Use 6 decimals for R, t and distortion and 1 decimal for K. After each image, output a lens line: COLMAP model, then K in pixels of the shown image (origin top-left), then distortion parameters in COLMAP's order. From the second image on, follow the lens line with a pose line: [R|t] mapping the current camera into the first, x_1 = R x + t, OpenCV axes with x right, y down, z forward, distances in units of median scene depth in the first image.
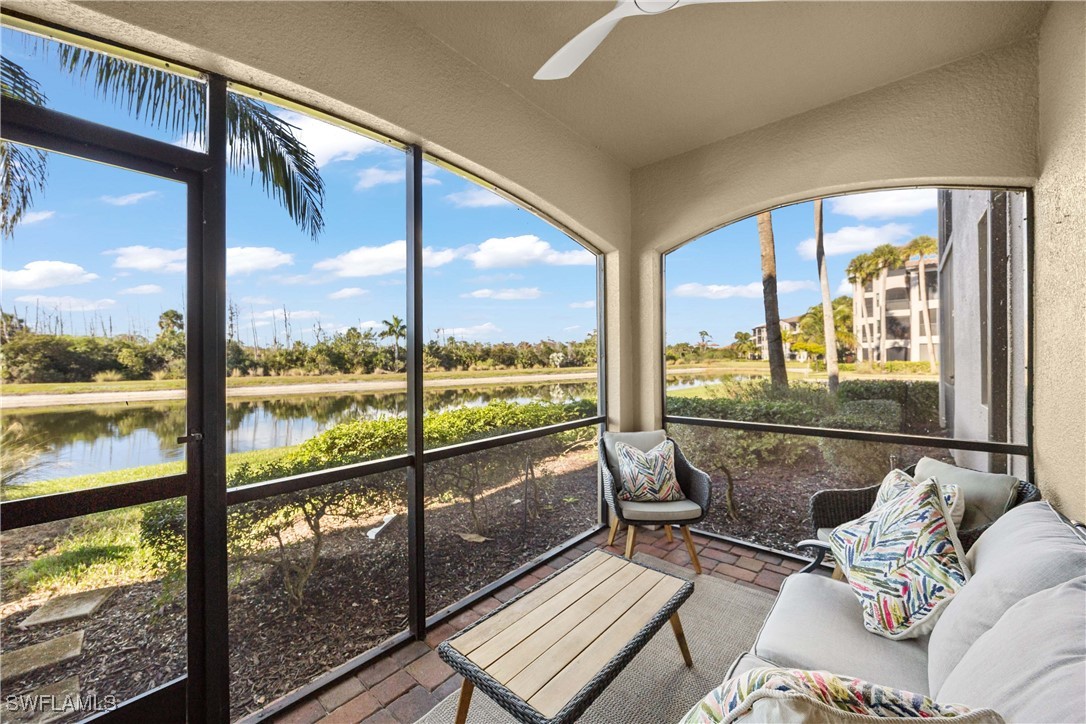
lens RADIAL K [[416.9, 0, 550.3], [0, 416.9, 358.5], [0, 0, 1]] dist [-0.000863, -0.000165]
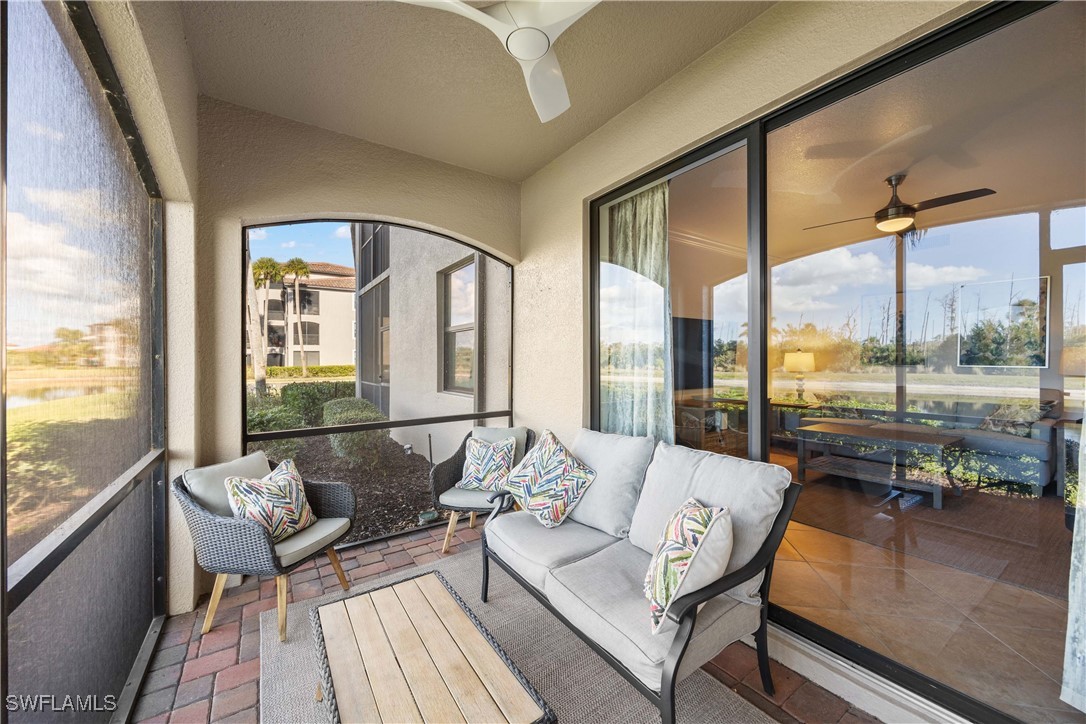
lens RADIAL K [[415.2, 0, 543.0], [0, 415.2, 362.0], [0, 0, 1]] dist [0.005193, 0.000122]
pose [[0.259737, 0.002220, 0.965677, -0.344212], [0.003918, 0.999987, -0.003352, 0.006495], [-0.965672, 0.004654, 0.259725, 0.260118]]
